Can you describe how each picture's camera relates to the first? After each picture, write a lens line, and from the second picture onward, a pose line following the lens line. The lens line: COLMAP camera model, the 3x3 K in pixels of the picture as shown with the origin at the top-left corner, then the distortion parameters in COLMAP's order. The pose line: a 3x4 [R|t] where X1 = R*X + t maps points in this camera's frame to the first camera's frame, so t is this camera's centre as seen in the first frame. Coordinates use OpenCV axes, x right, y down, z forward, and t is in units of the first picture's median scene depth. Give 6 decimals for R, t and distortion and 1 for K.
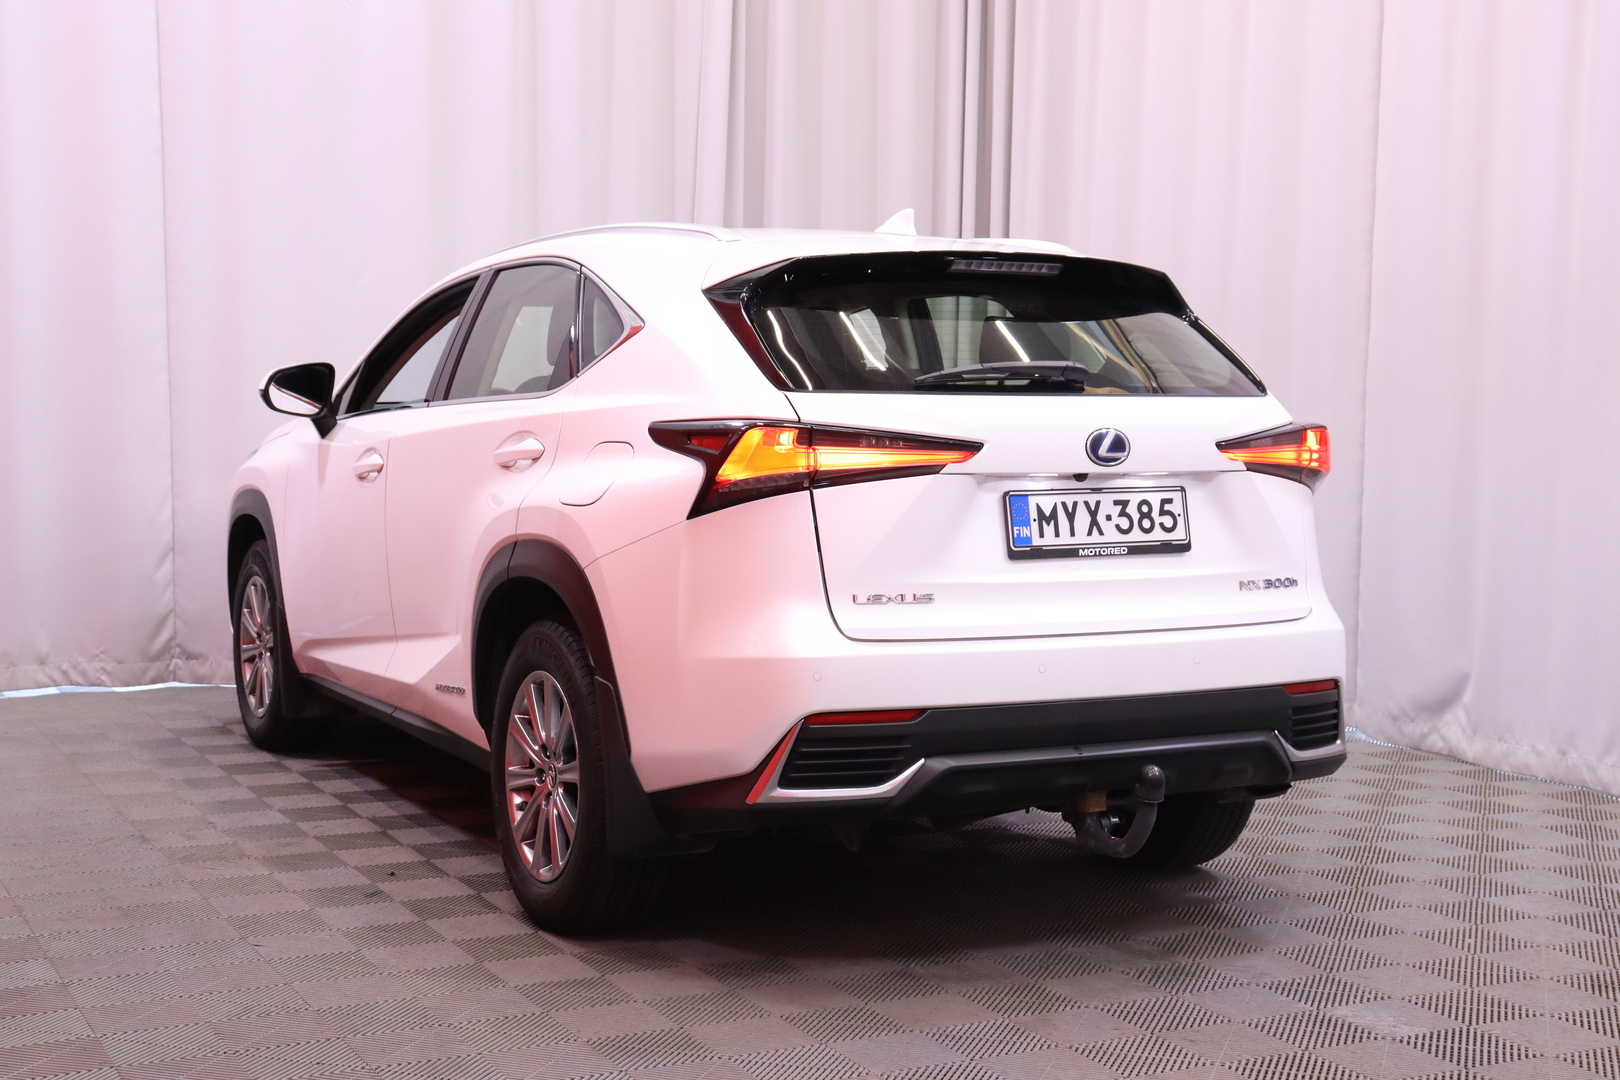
lens RADIAL K [[2291.3, 0, 810.0], [0, 2291.3, 540.0], [0, 0, 1]] dist [-0.051367, -0.035269]
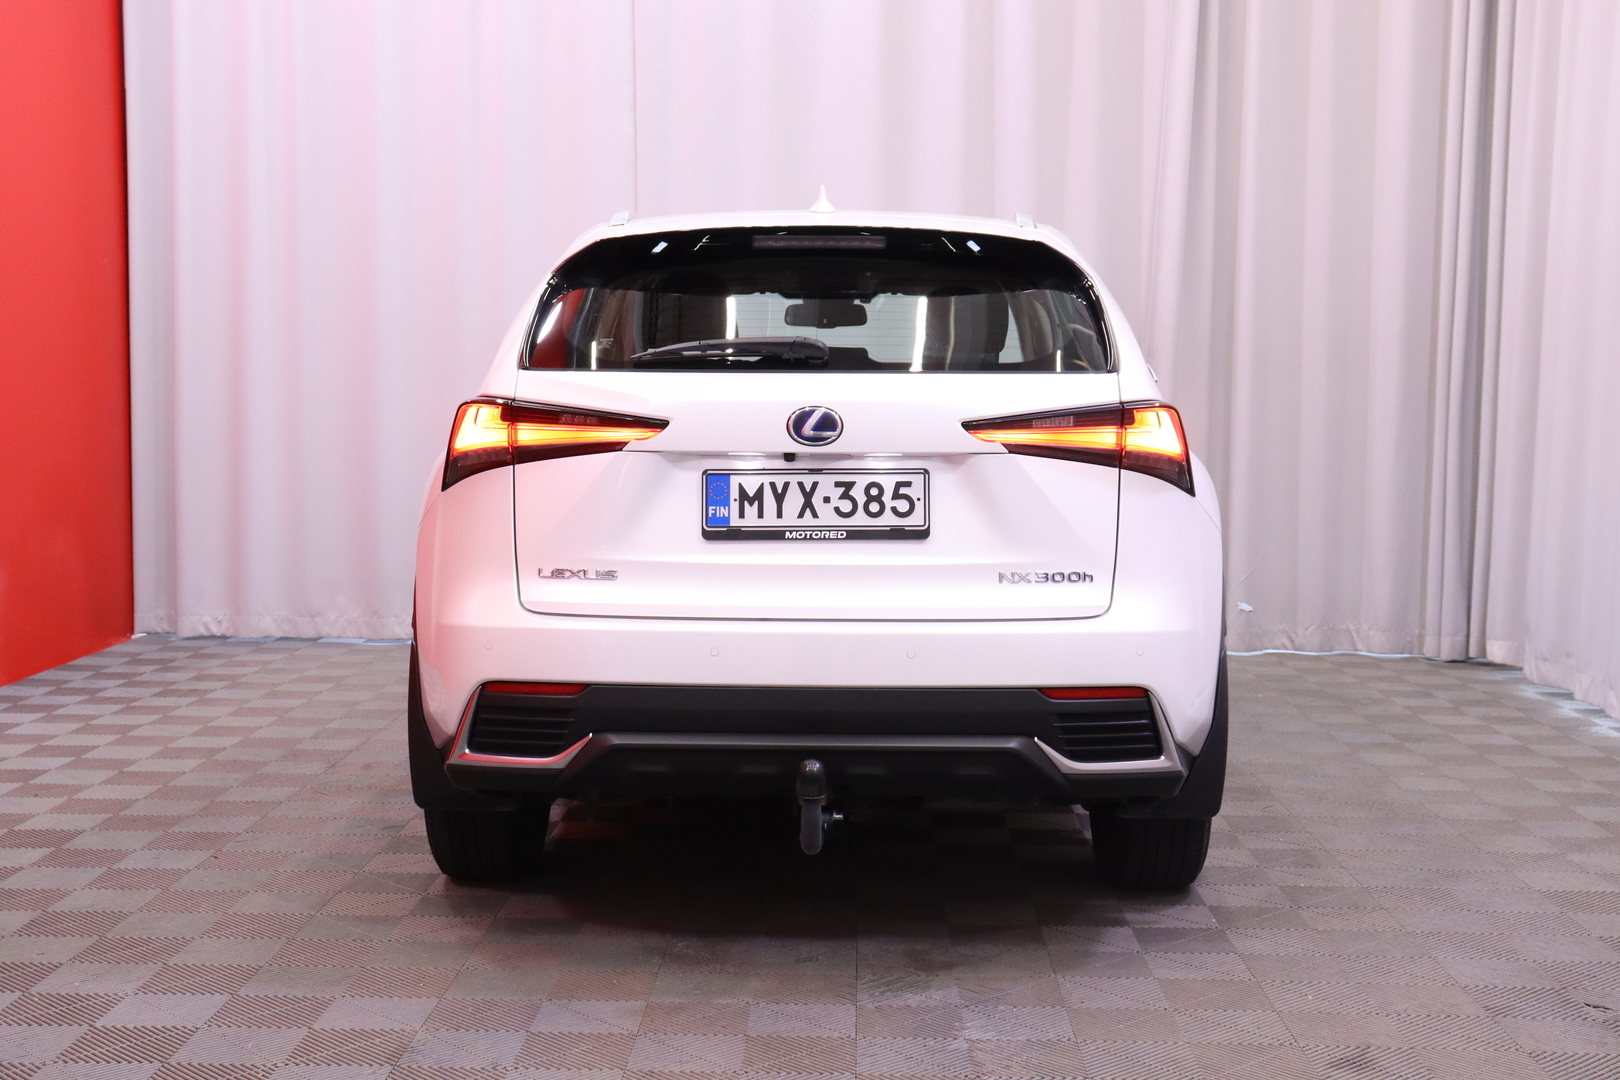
lens RADIAL K [[2109.6, 0, 810.0], [0, 2109.6, 540.0], [0, 0, 1]] dist [-0.015101, -0.006431]
pose [[0.876540, 0.033614, -0.480154, 0.551145], [-0.029279, 0.999435, 0.016517, -0.007384], [0.480438, -0.000419, 0.877028, 0.223698]]
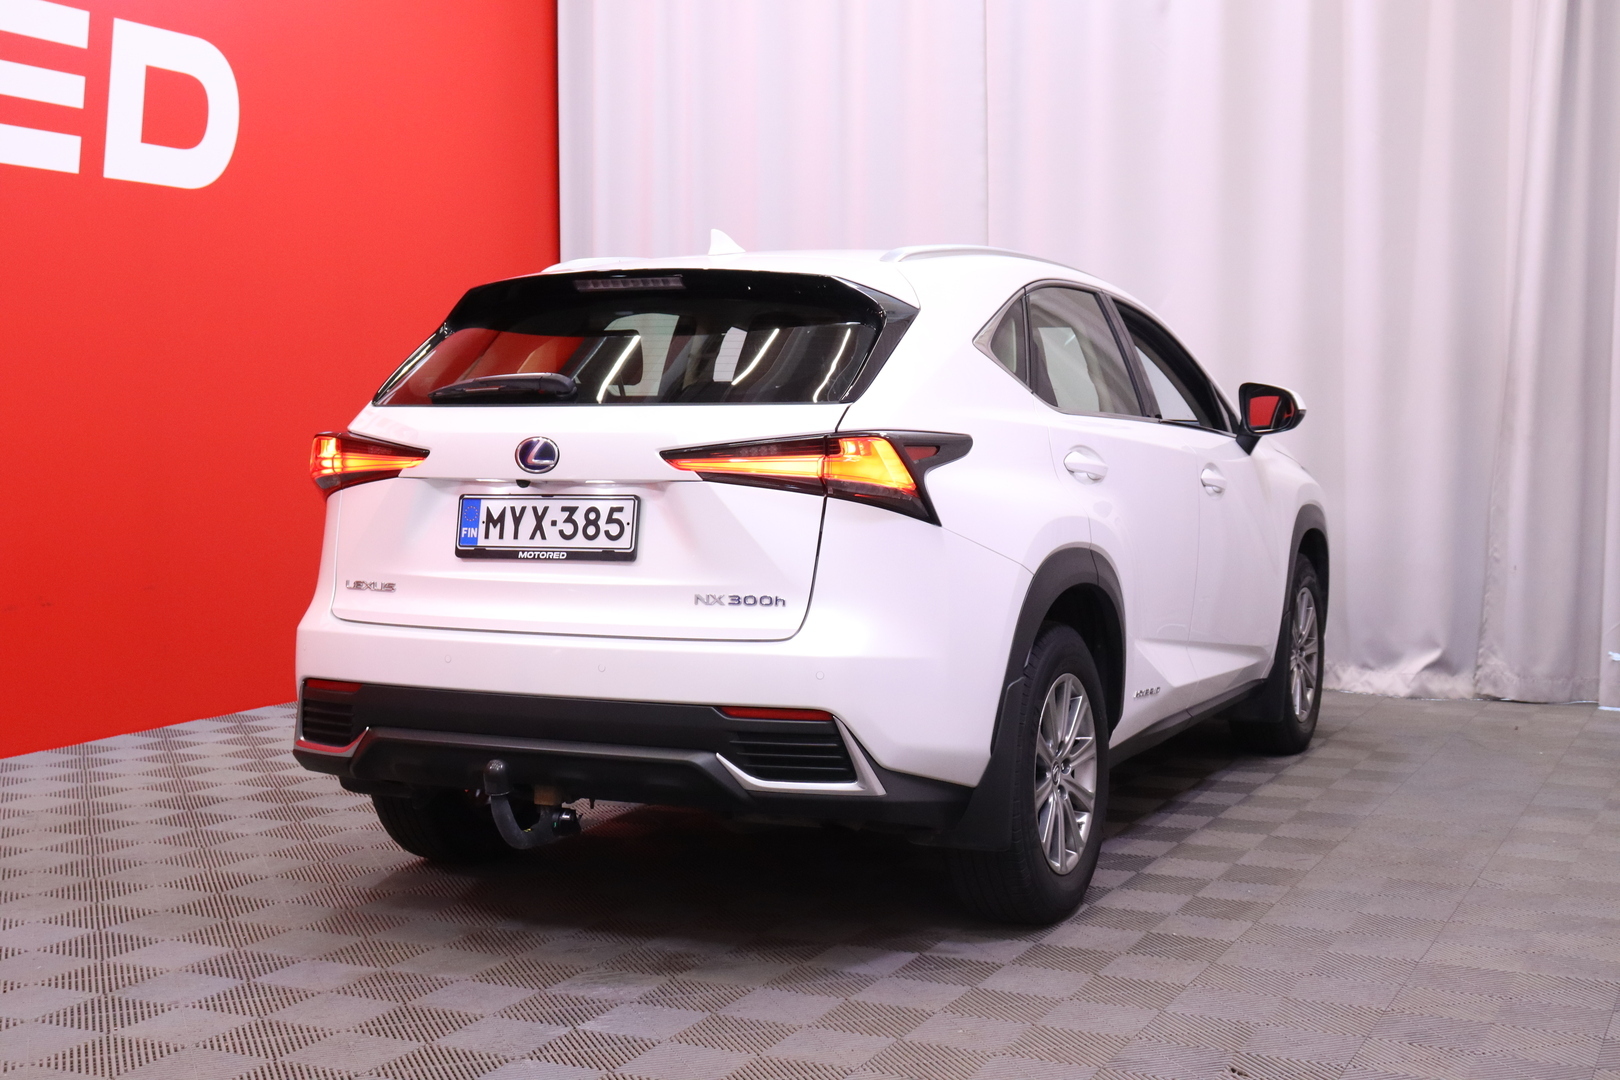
lens RADIAL K [[2109.6, 0, 810.0], [0, 2109.6, 540.0], [0, 0, 1]] dist [-0.015101, -0.006431]
pose [[0.609436, 0.037893, -0.791929, 0.963524], [-0.043506, 0.998951, 0.014318, -0.020971], [0.791640, 0.025728, 0.610445, 0.510553]]
